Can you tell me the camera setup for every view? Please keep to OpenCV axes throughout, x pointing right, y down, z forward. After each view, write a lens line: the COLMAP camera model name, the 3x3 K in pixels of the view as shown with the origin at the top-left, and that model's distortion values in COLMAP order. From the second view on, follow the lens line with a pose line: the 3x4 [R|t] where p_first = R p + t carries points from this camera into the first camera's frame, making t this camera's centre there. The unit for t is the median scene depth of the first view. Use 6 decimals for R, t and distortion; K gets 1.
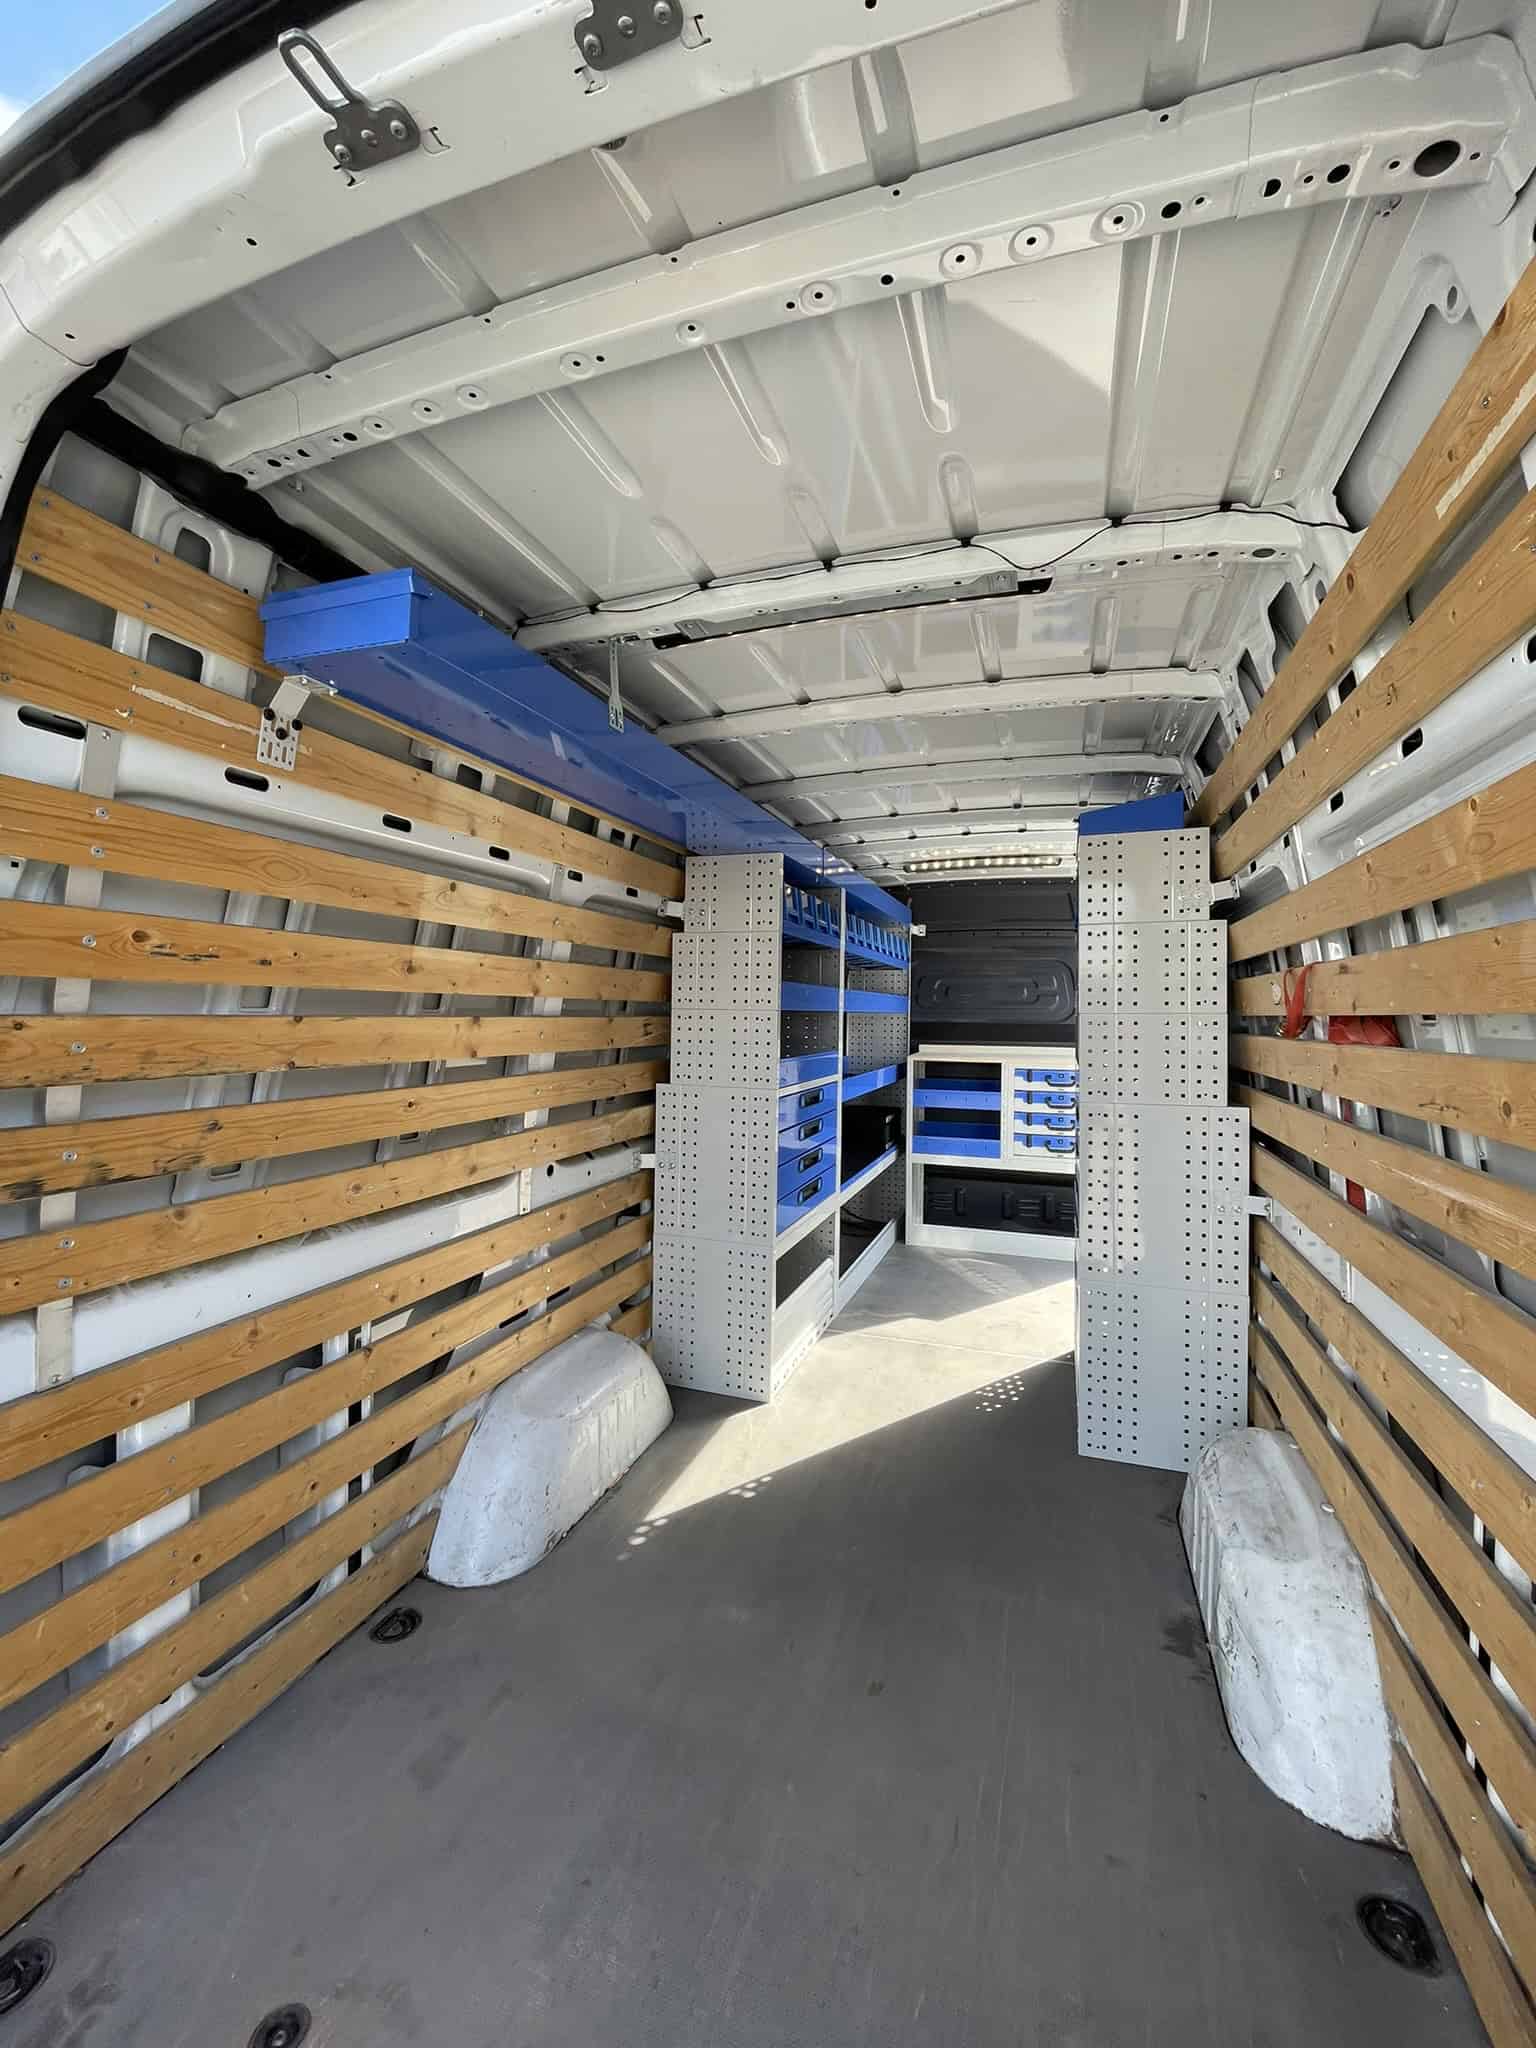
lens RADIAL K [[825.2, 0, 778.6], [0, 825.2, 1020.0], [0, 0, 1]] dist [-0.003836, 0.000178]
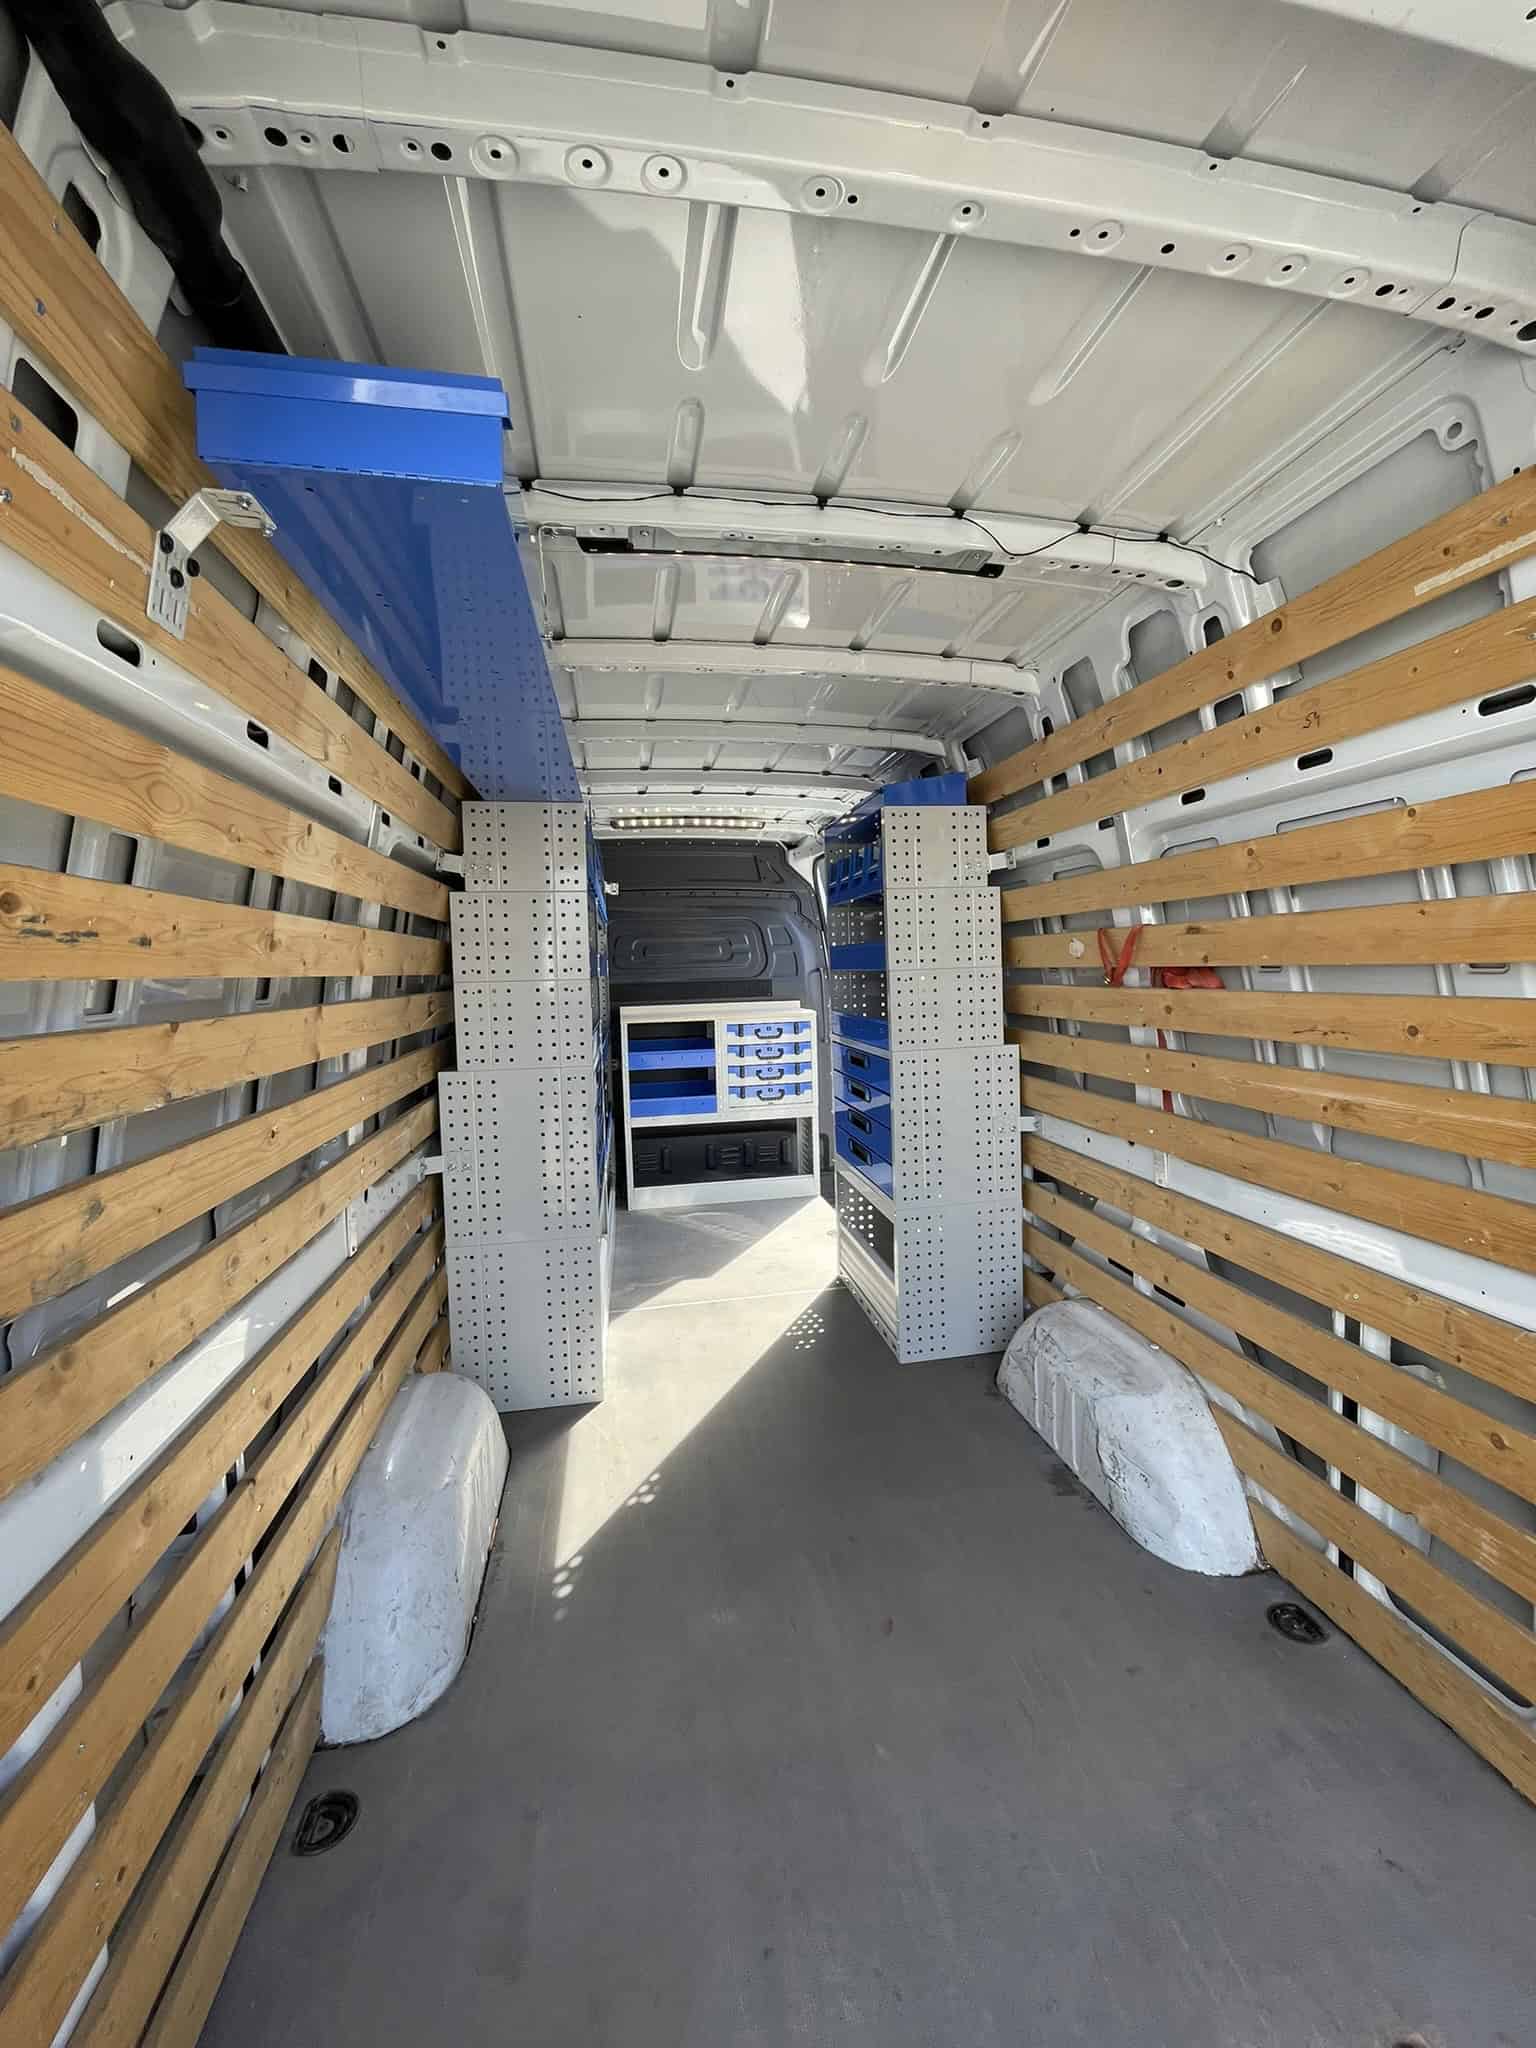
lens RADIAL K [[825.2, 0, 778.1], [0, 825.2, 1020.5], [0, 0, 1]] dist [-0.003836, 0.000178]
pose [[0.869233, -0.066362, 0.489928, -0.260339], [0.040445, 0.997174, 0.063312, -0.015052], [-0.492745, -0.035218, 0.869461, 0.104368]]
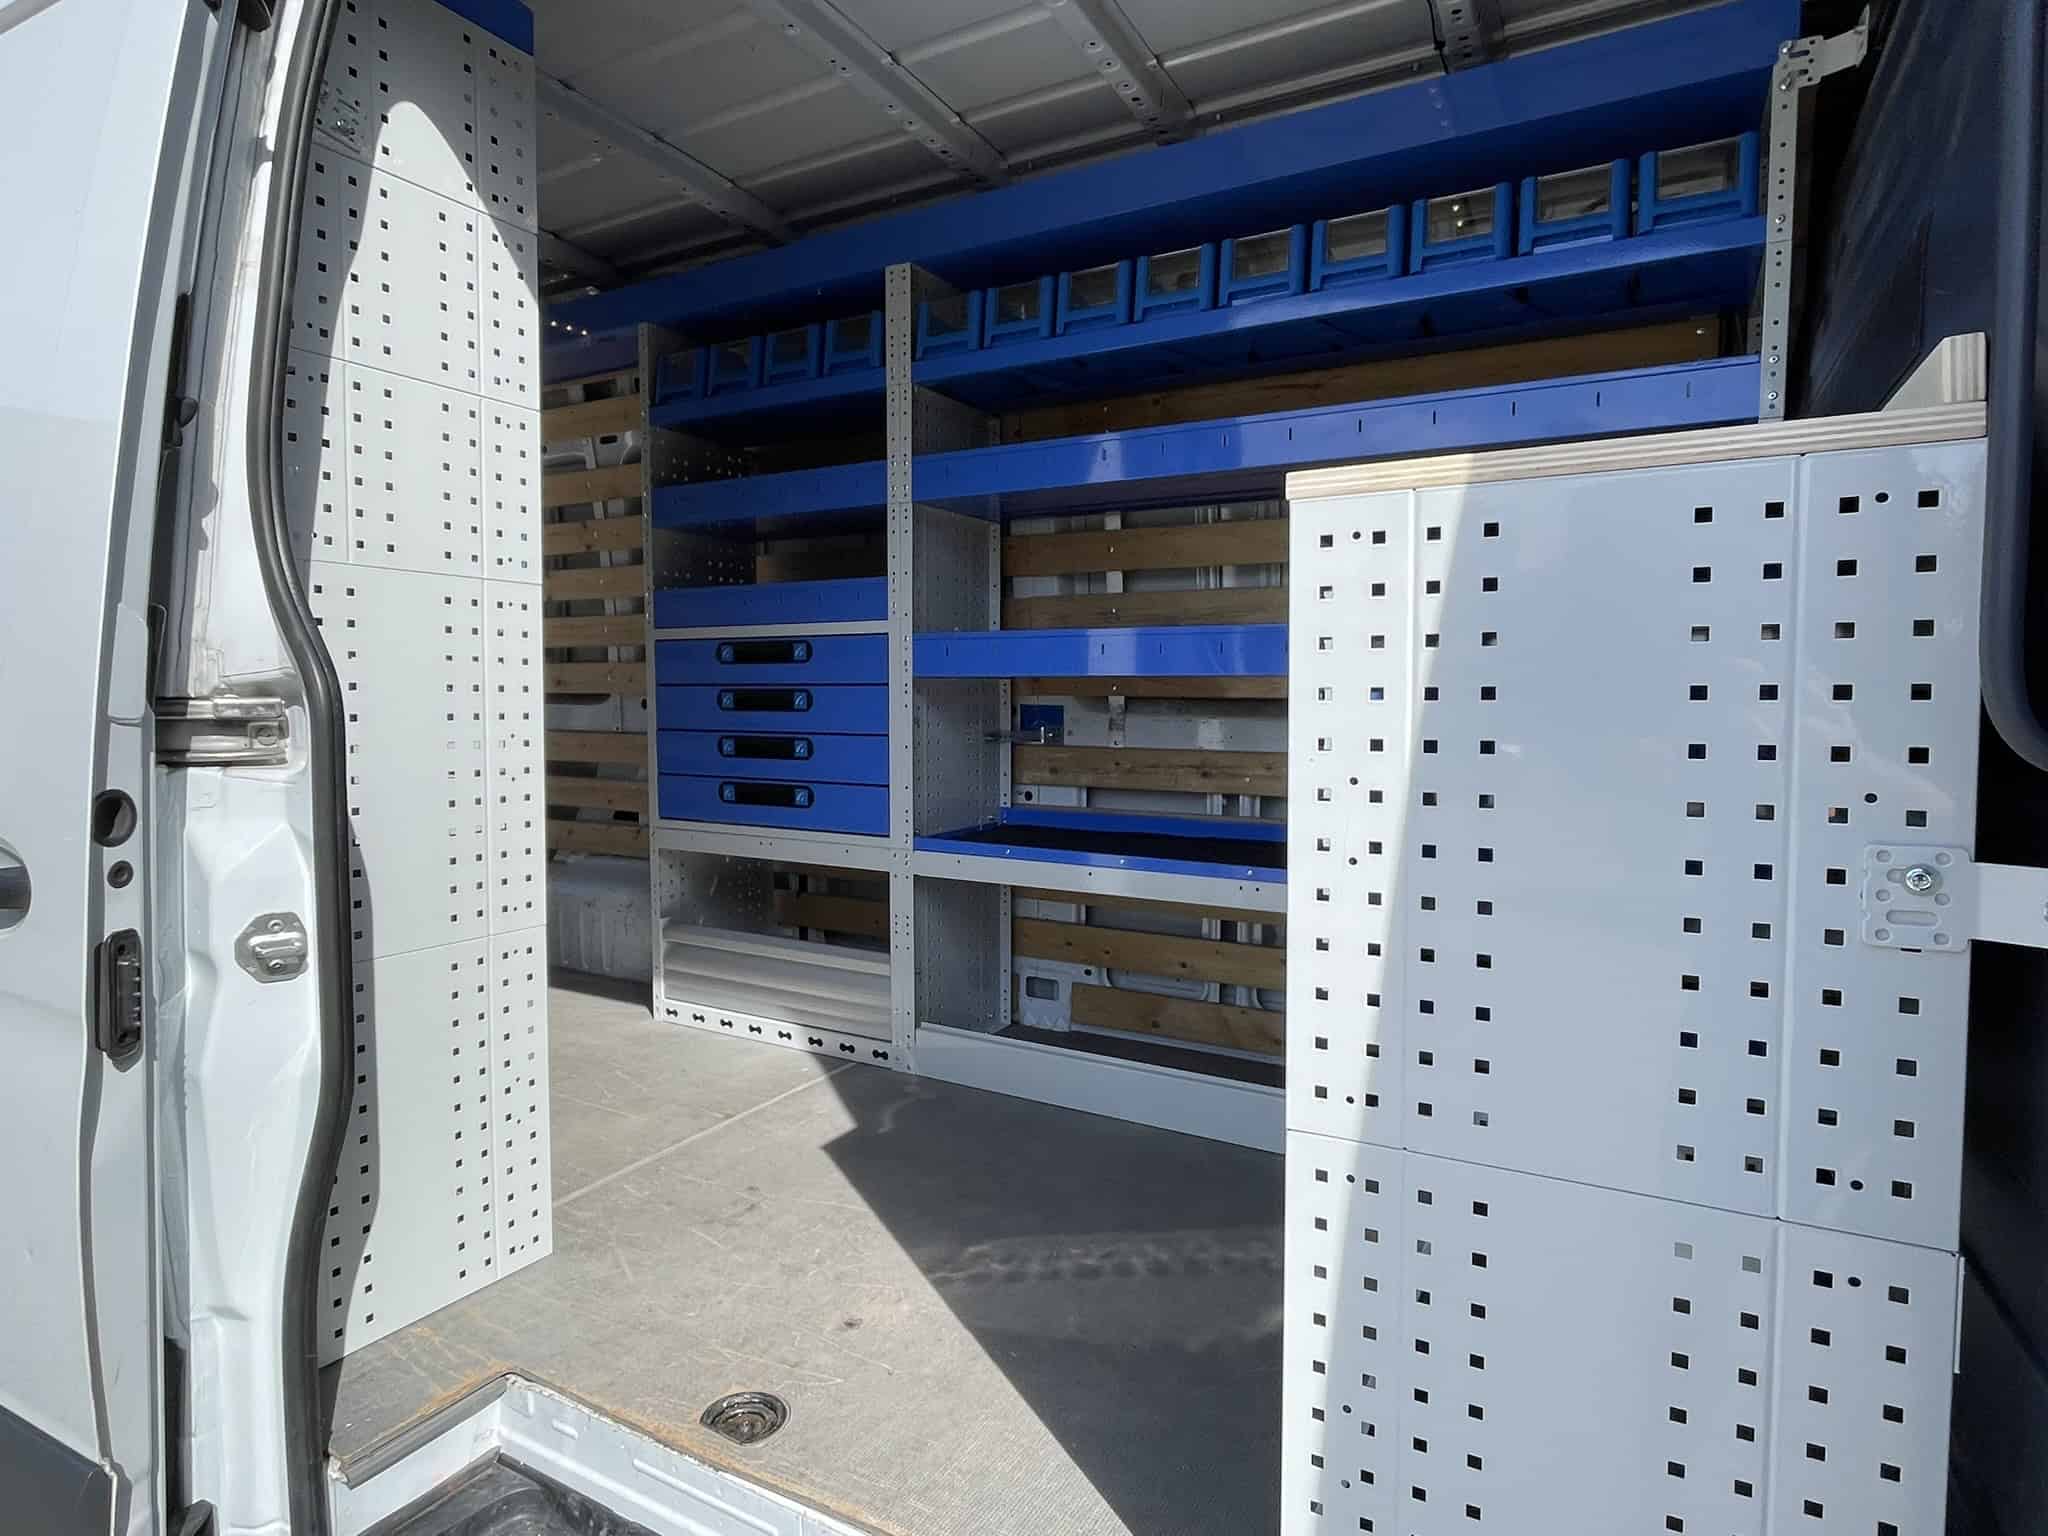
lens RADIAL K [[1118.2, 0, 1014.2], [0, 1118.2, 756.0], [0, 0, 1]] dist [-0.003994, 0.000242]
pose [[-0.188385, 0.044767, -0.981074, 0.956184], [-0.015814, 0.998693, 0.048608, 0.143623], [0.981968, 0.024671, -0.187431, 1.500135]]
